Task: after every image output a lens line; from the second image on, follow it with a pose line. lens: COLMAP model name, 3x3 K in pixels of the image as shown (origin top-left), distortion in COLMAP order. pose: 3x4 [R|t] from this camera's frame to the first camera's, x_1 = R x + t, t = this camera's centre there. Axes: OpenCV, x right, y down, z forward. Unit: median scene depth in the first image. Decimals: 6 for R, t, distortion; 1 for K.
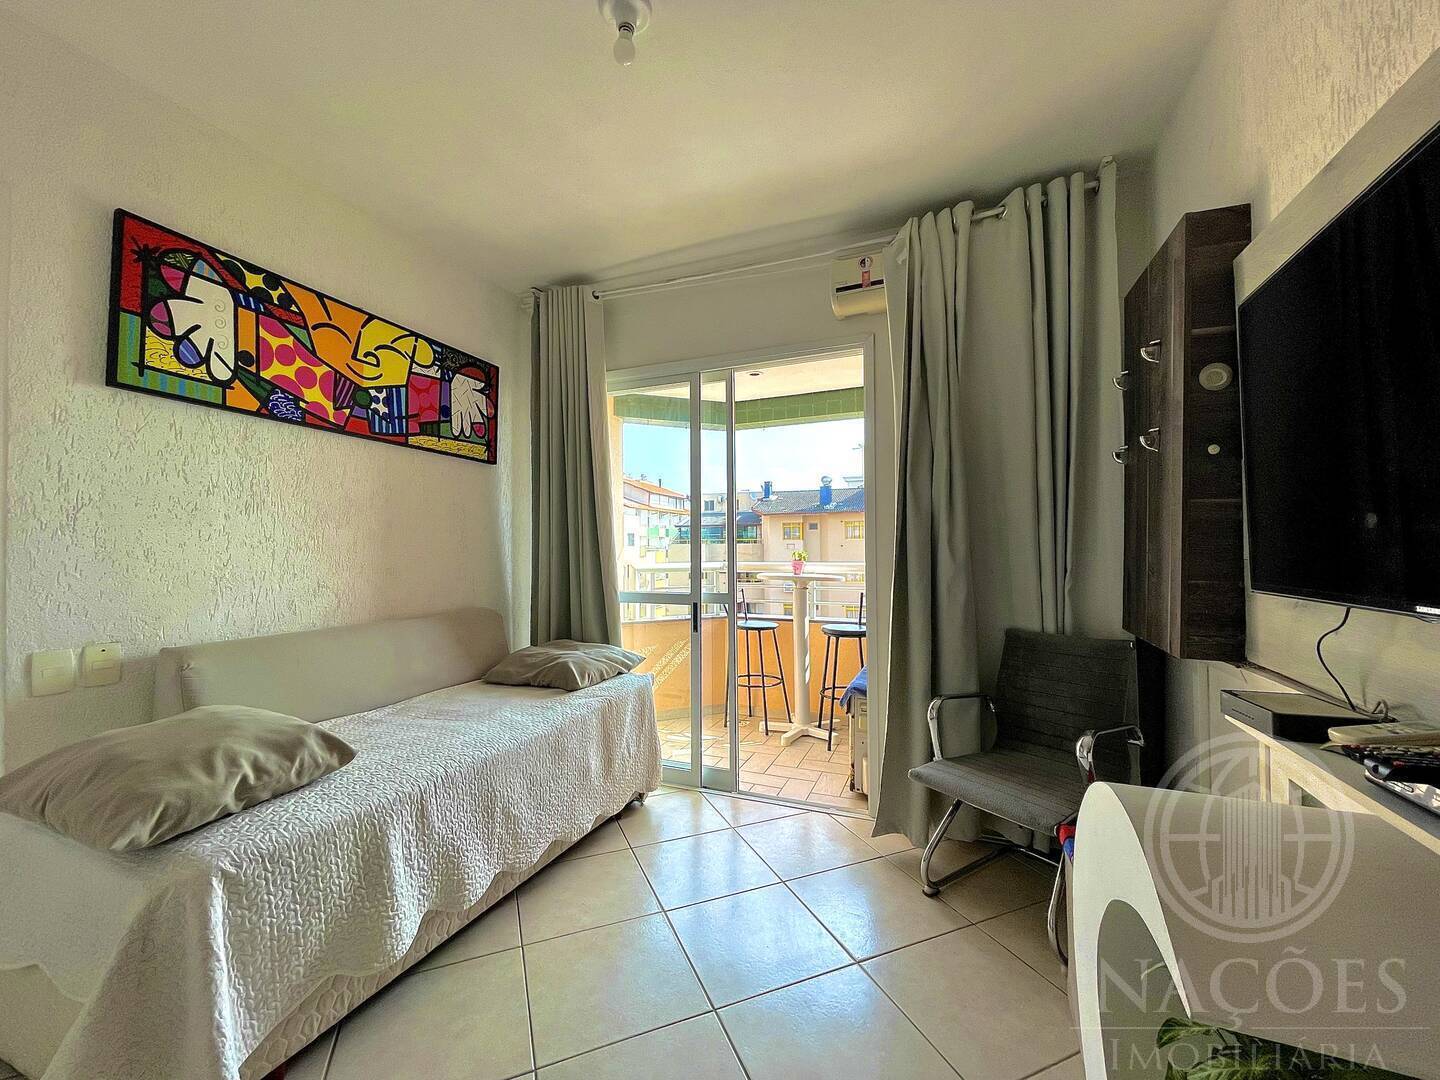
lens RADIAL K [[580.2, 0, 706.6], [0, 580.2, 540.1], [0, 0, 1]] dist [-0.014879, 0.000522]
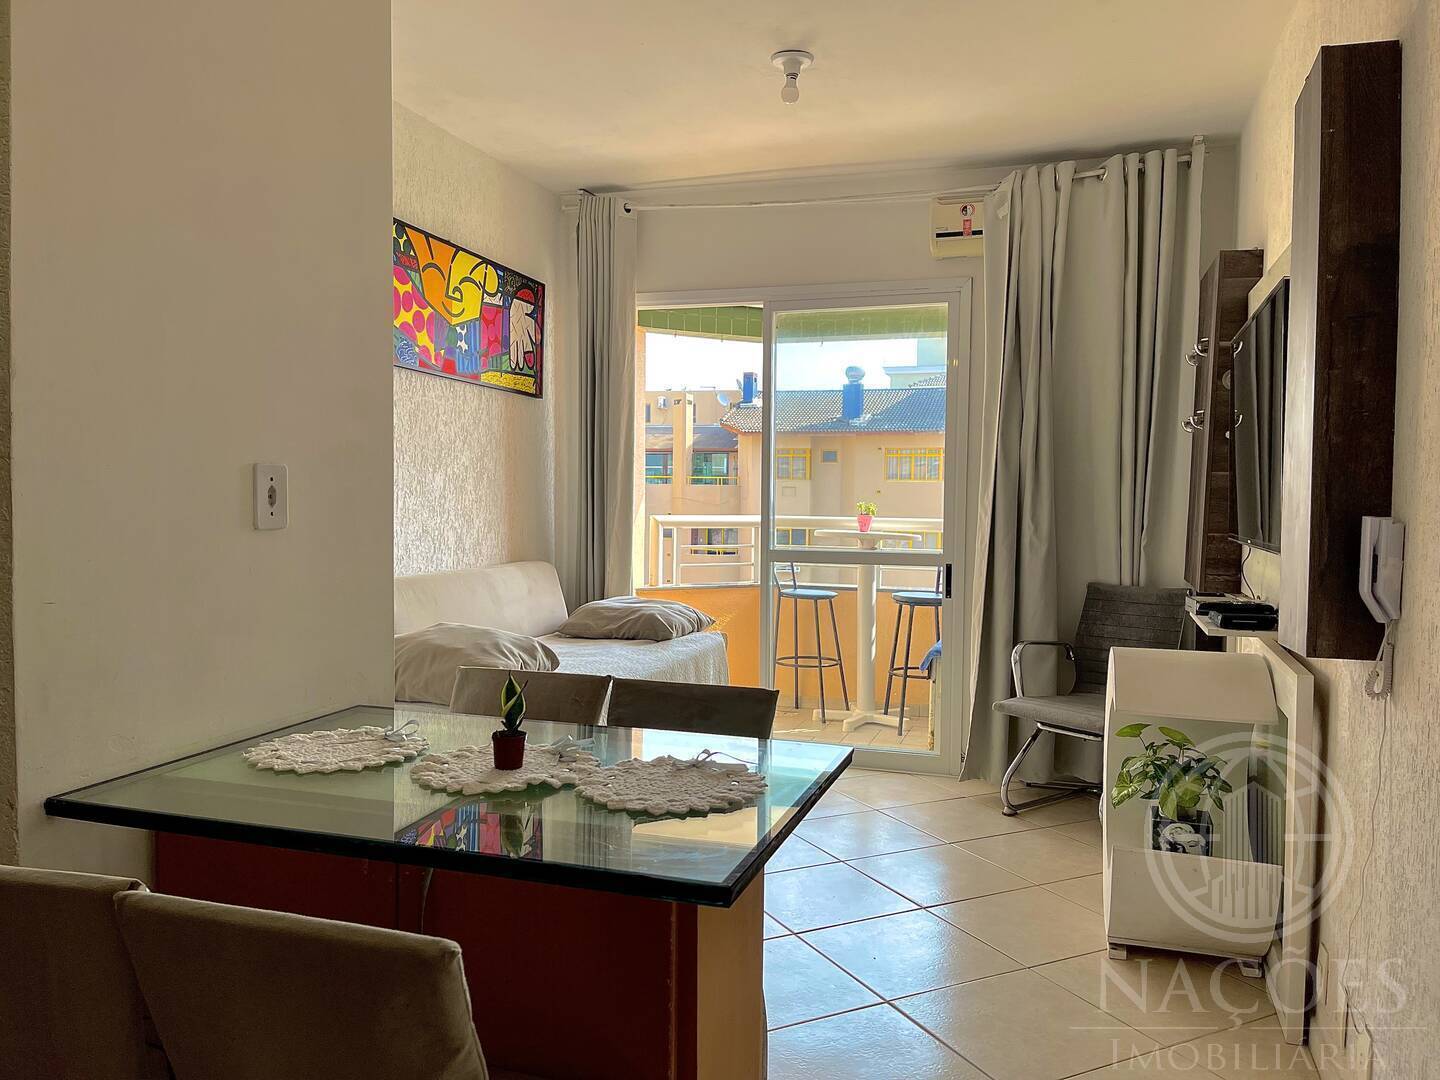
lens RADIAL K [[1085.6, 0, 728.8], [0, 1085.6, 541.9], [0, 0, 1]] dist [0.047319, -0.032774]
pose [[0.995192, 0.014359, 0.096890, -0.295532], [-0.020157, 0.998047, 0.059132, -0.021331], [-0.095851, -0.060800, 0.993537, -0.827567]]
